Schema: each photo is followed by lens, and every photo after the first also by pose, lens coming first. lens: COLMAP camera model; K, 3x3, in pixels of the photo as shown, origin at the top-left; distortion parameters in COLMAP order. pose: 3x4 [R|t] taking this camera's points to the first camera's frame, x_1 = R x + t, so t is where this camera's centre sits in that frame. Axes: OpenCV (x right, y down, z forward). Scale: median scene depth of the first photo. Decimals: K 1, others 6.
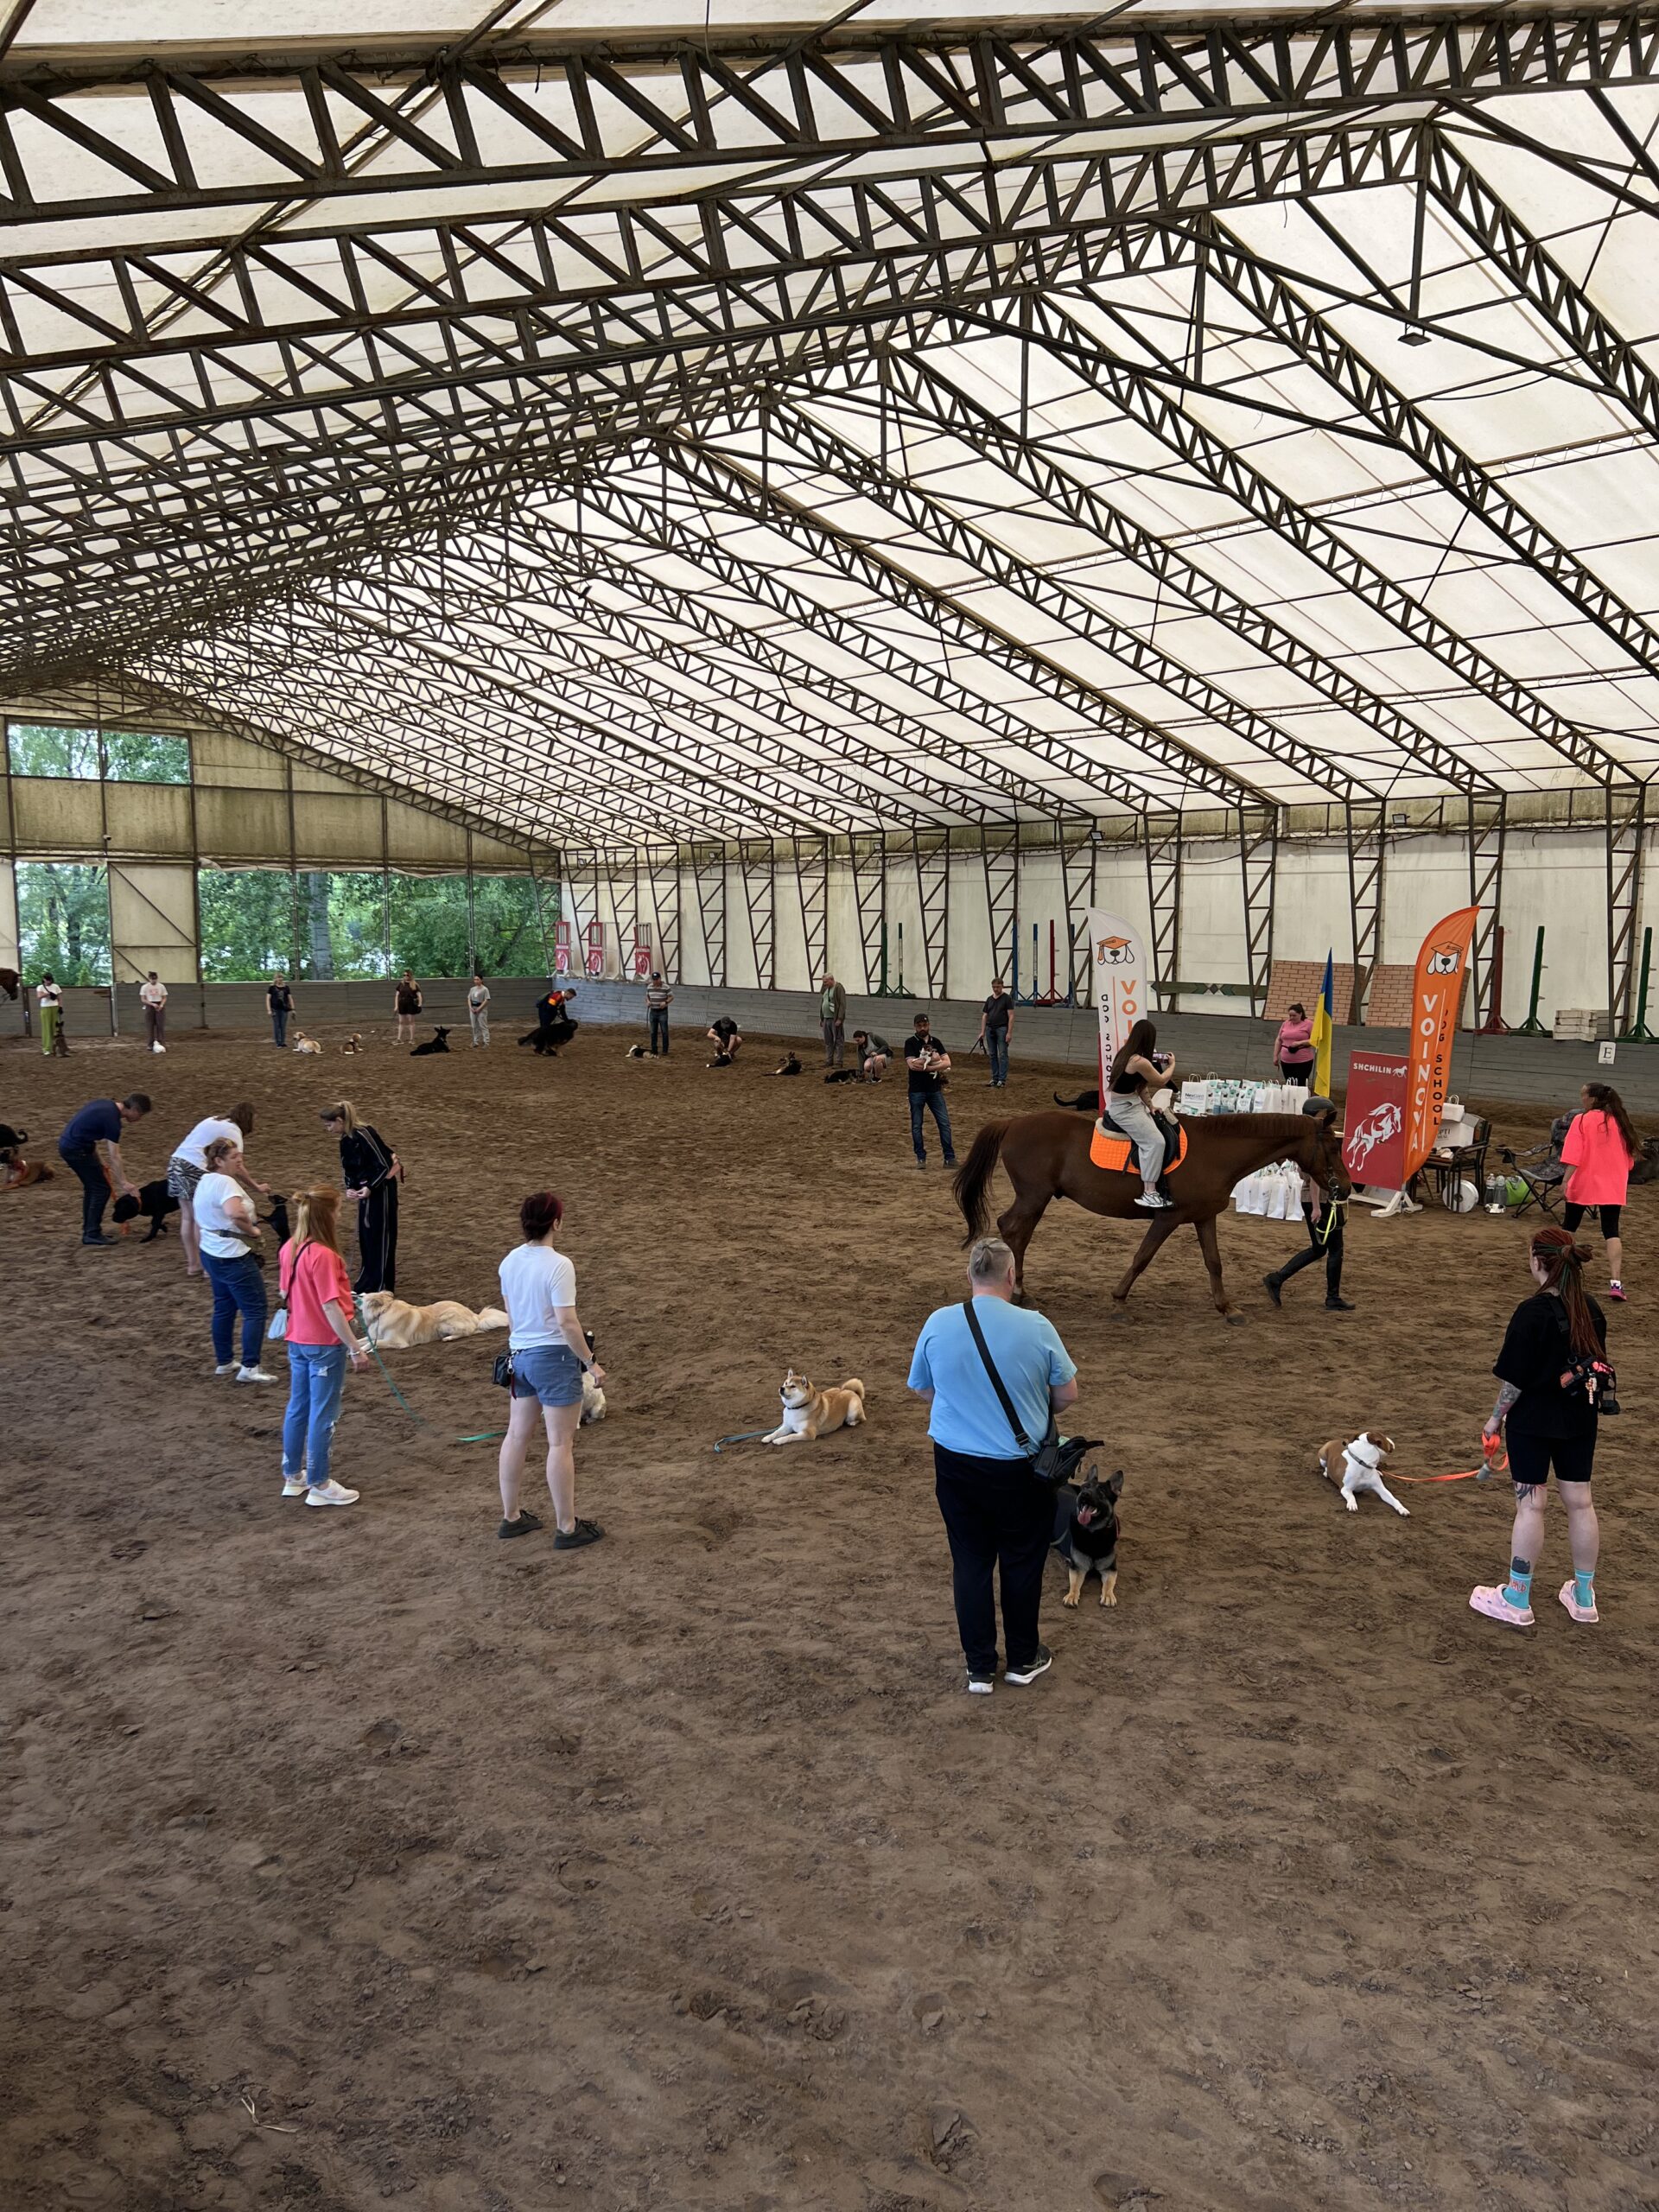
lens RADIAL K [[1650.4, 0, 822.7], [0, 1650.4, 1130.2], [0, 0, 1]] dist [0.053663, -0.050918]
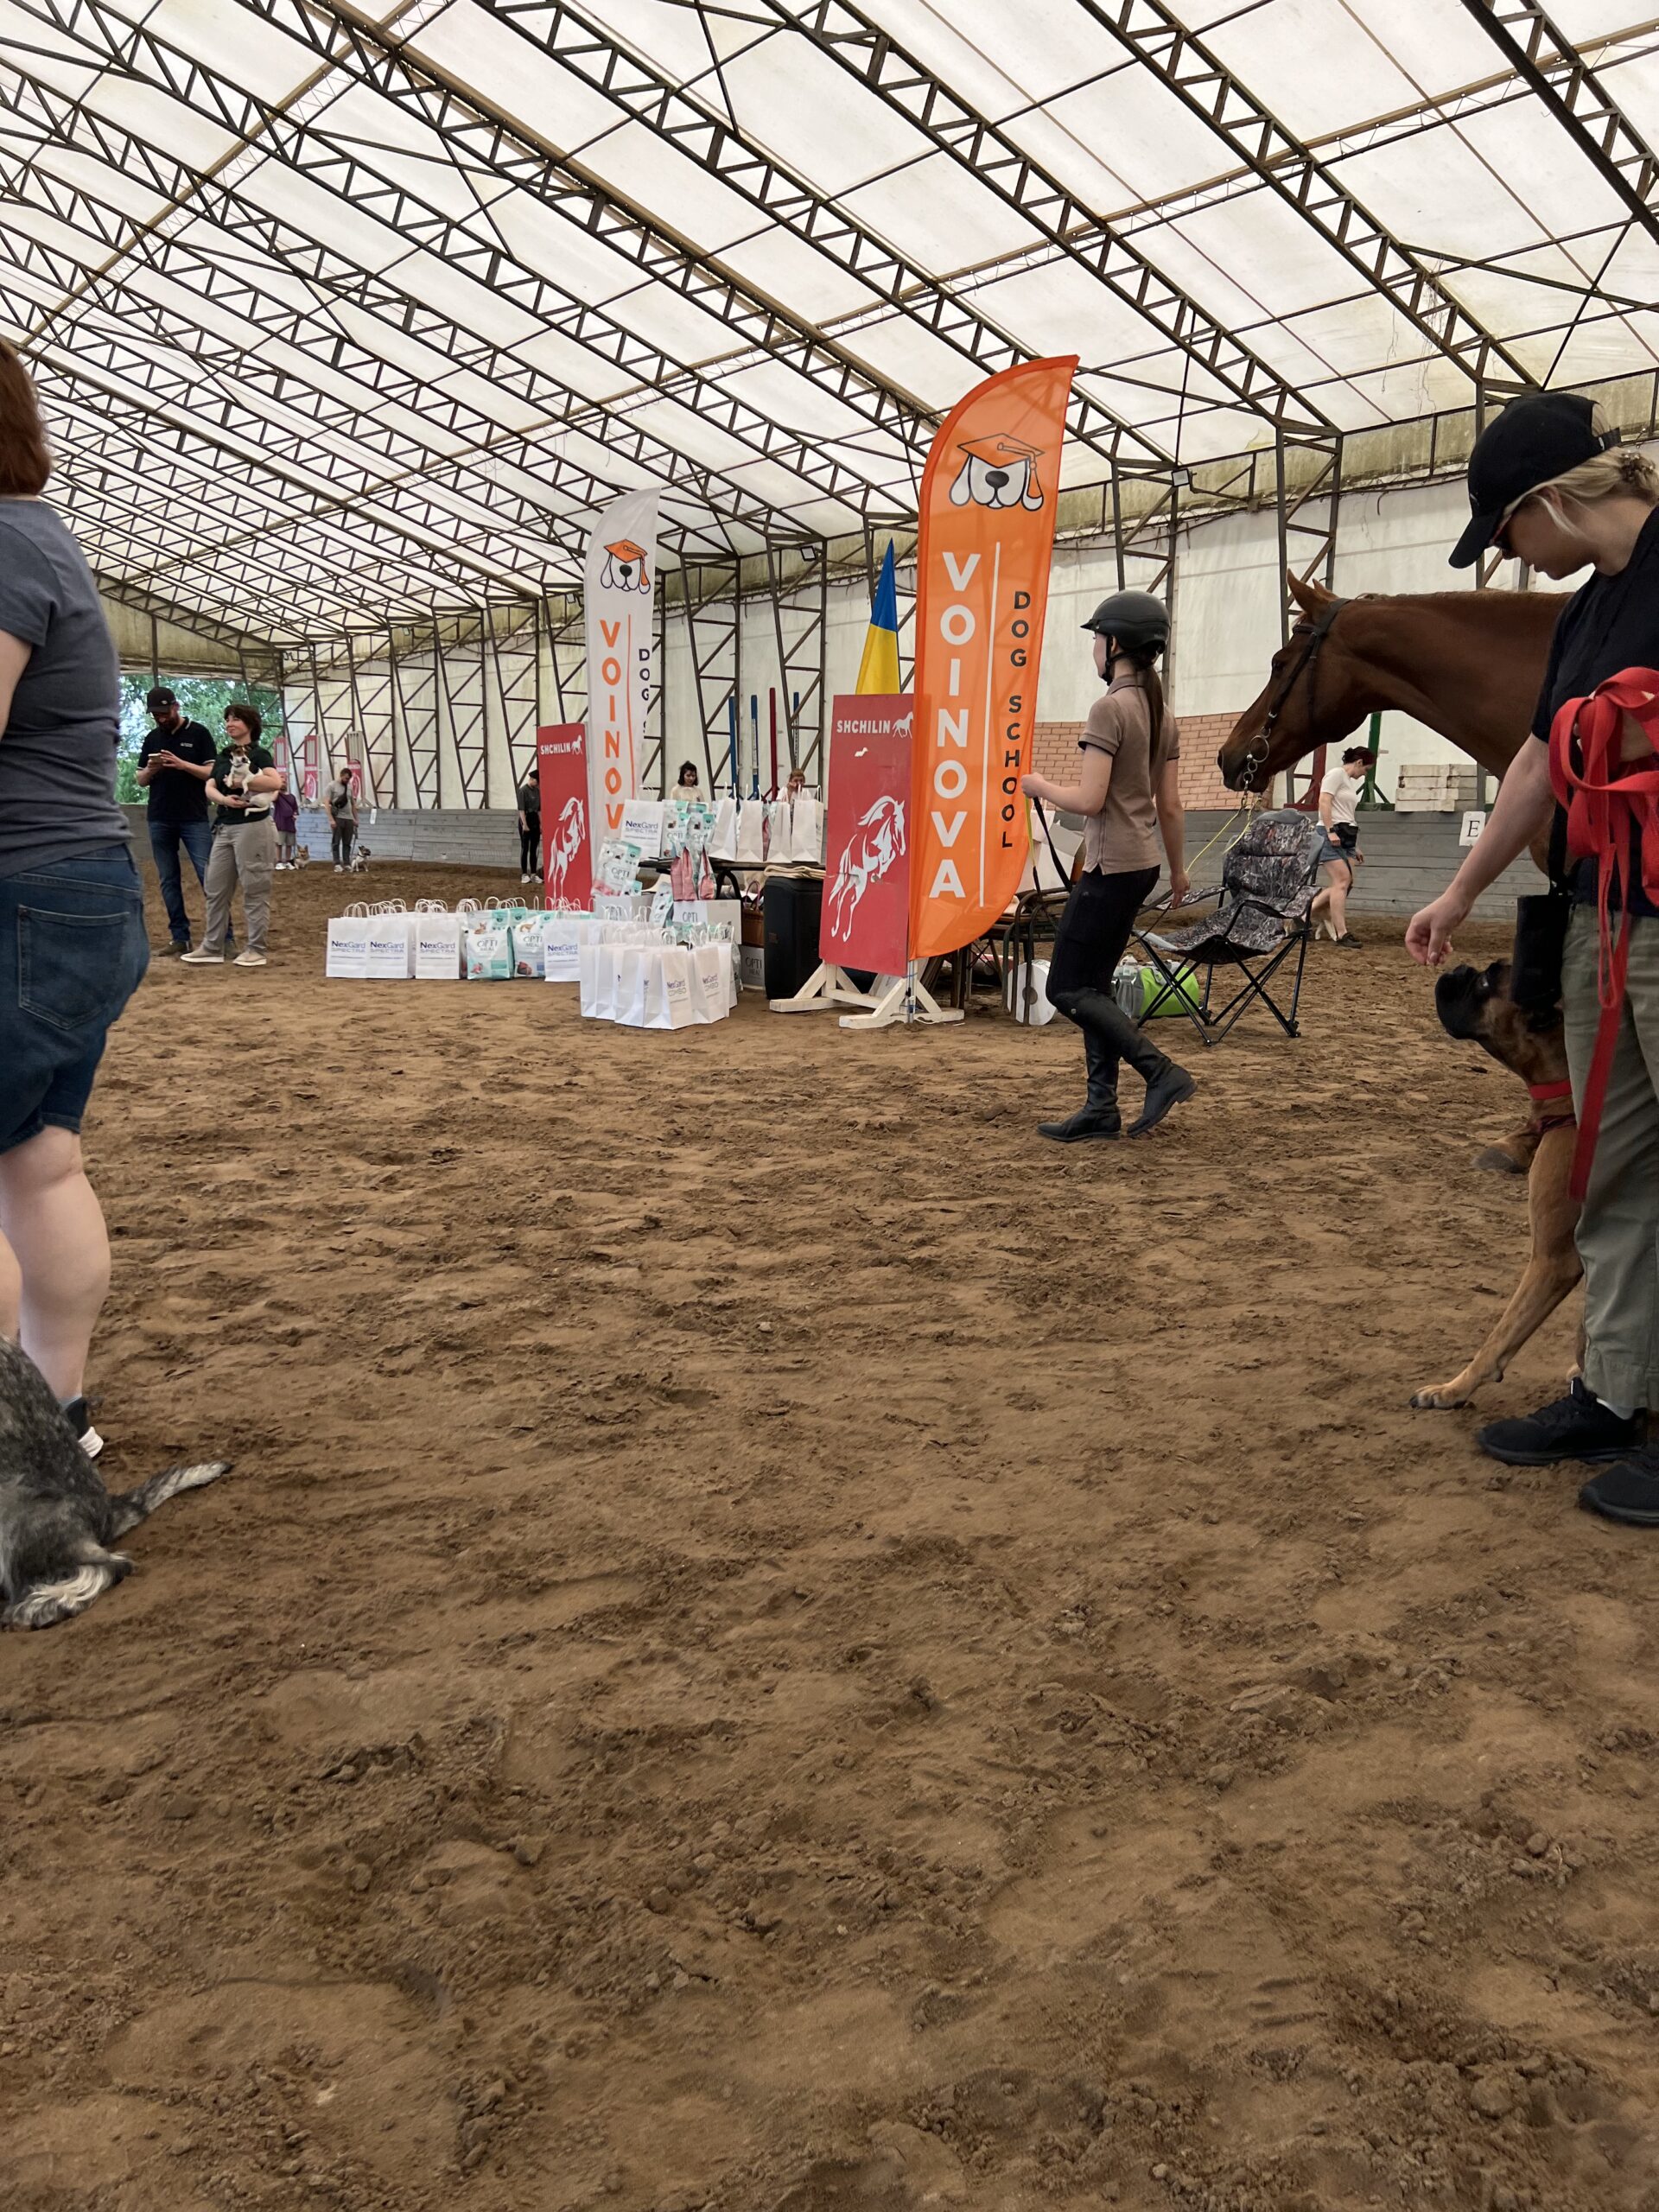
lens RADIAL K [[1650.4, 0, 851.9], [0, 1650.4, 1088.4], [0, 0, 1]] dist [0.053663, -0.050918]
pose [[0.999850, 0.016501, 0.005262, 0.251986], [-0.016620, 0.999584, 0.023577, 0.043610], [-0.004870, -0.023661, 0.999708, 0.398286]]
